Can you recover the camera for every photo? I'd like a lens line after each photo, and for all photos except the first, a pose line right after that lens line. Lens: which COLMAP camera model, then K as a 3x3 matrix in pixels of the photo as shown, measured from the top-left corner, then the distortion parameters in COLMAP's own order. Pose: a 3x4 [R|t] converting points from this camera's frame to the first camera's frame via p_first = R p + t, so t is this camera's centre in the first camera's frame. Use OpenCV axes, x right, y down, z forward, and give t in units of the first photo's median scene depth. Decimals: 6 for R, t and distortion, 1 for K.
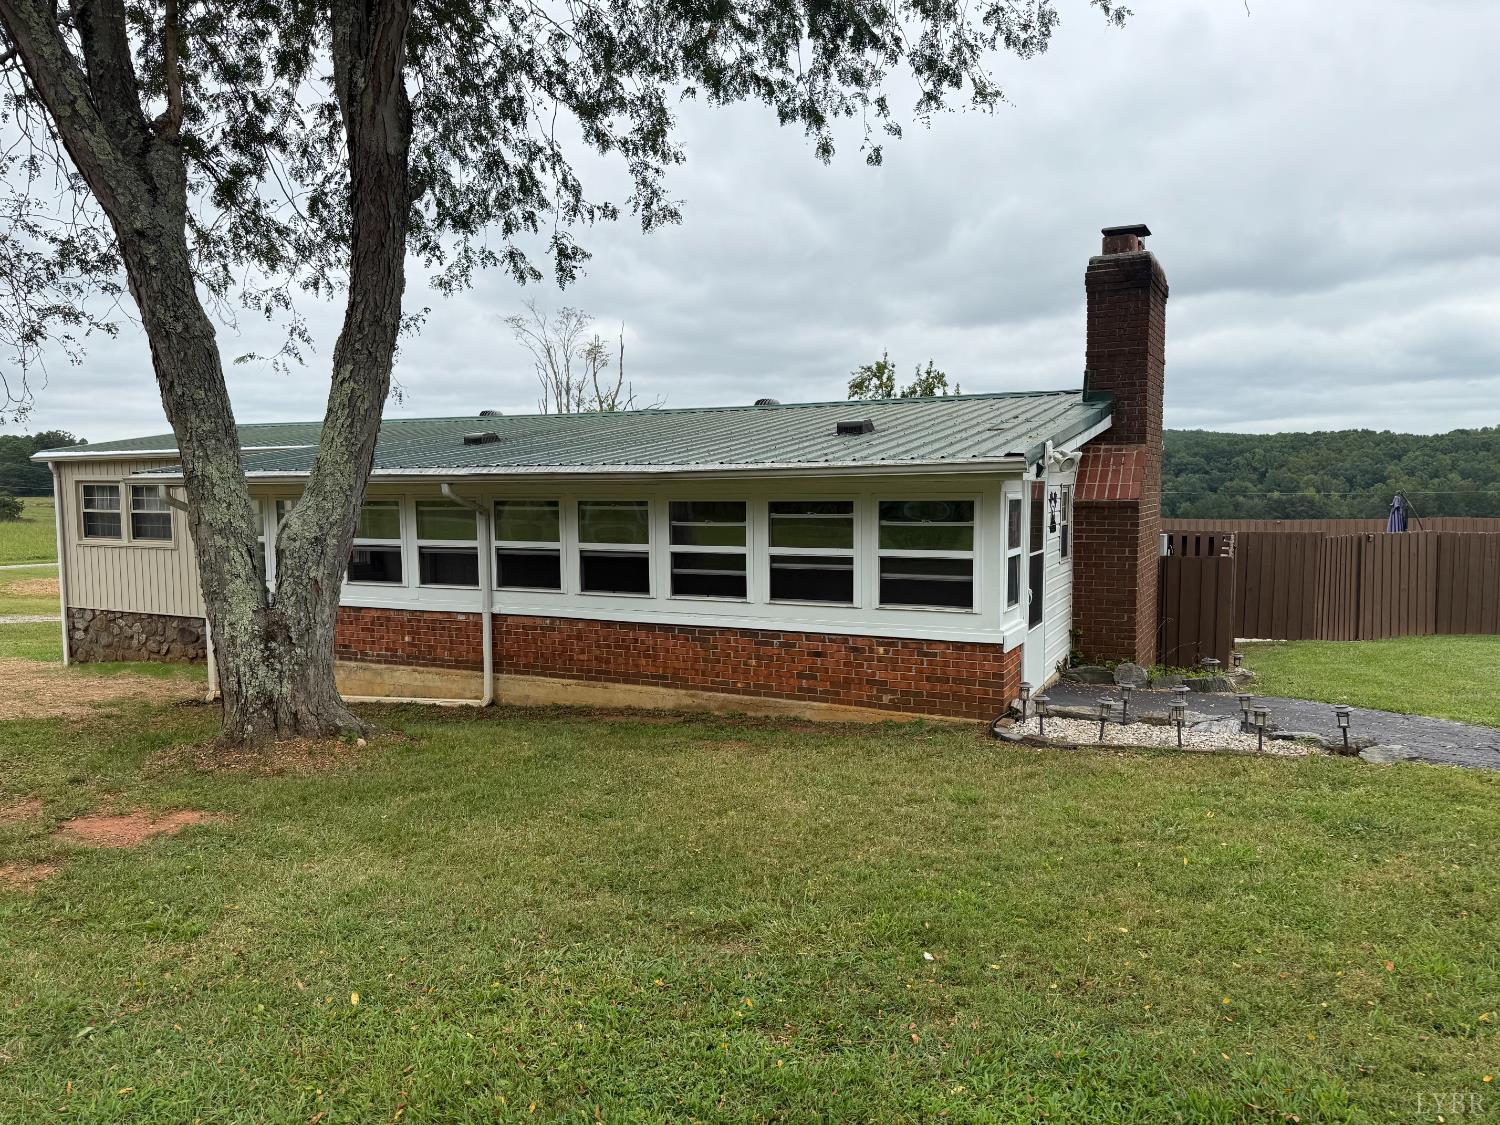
lens RADIAL K [[1059.8, 0, 741.3], [0, 1059.8, 571.2], [0, 0, 1]] dist [0.134611, -0.232590]
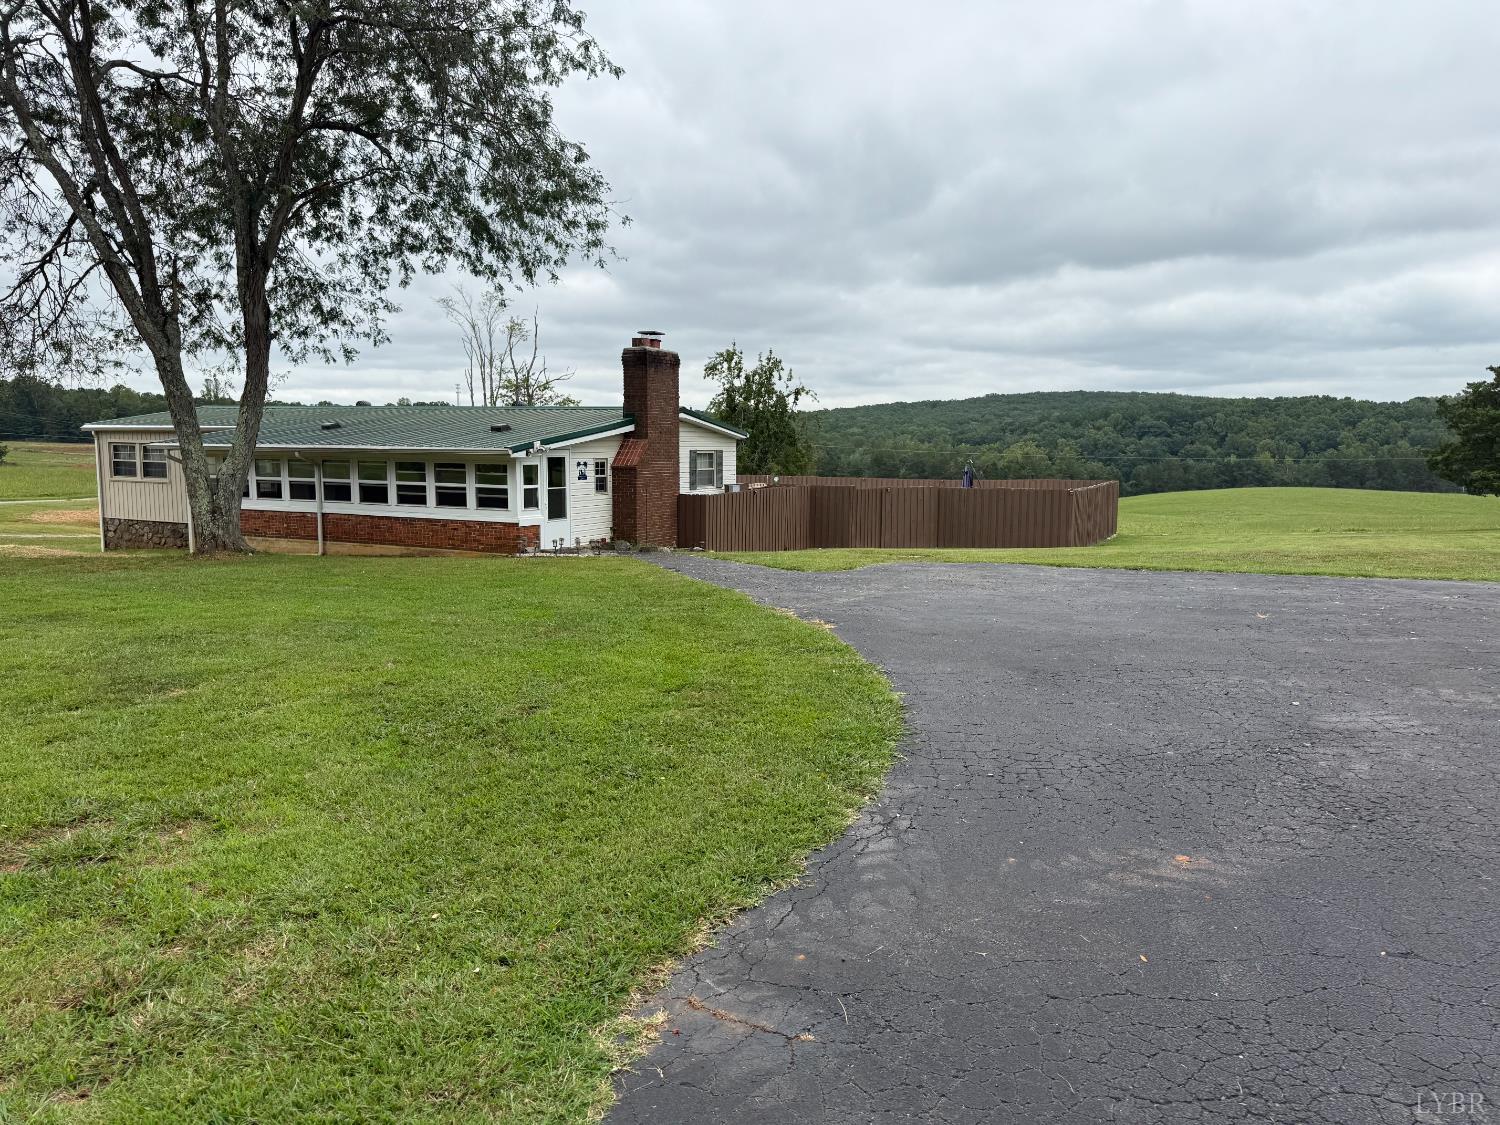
lens RADIAL K [[1059.8, 0, 741.3], [0, 1059.8, 571.2], [0, 0, 1]] dist [0.134611, -0.232590]
pose [[0.999745, 0.014111, 0.017636, 0.370584], [-0.014826, 0.999047, 0.041044, 0.036290], [-0.017040, -0.041295, 0.999002, -0.764364]]
